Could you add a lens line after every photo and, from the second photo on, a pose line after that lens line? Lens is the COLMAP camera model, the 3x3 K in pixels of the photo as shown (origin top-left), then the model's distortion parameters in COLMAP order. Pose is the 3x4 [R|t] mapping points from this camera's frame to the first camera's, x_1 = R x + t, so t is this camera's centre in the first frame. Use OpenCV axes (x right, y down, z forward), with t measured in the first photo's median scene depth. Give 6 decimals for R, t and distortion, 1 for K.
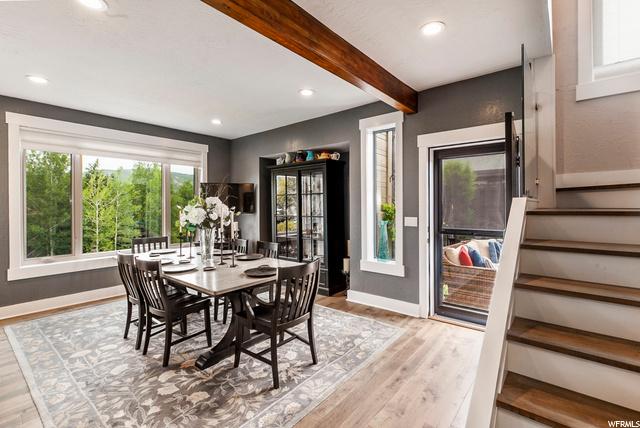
lens RADIAL K [[294.5, 0, 319.7], [0, 294.5, 206.3], [0, 0, 1]] dist [0.000915, 0.000049]
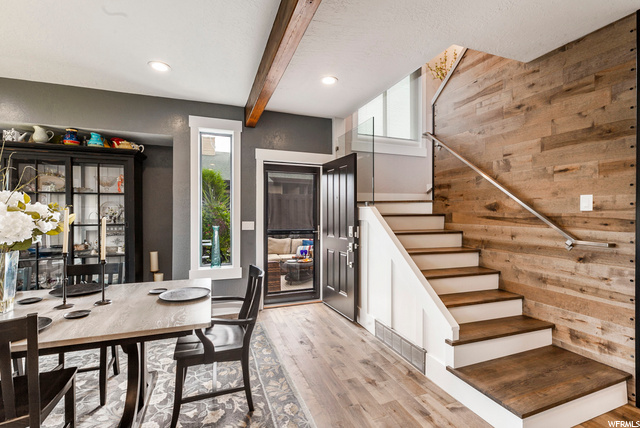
lens RADIAL K [[301.1, 0, 320.6], [0, 301.1, 212.2], [0, 0, 1]] dist [-0.002325, -0.000222]
pose [[0.489905, 0.002263, 0.871773, -0.521118], [-0.003451, 0.999994, -0.000657, 0.002067], [-0.871769, -0.002687, 0.489910, 0.219550]]
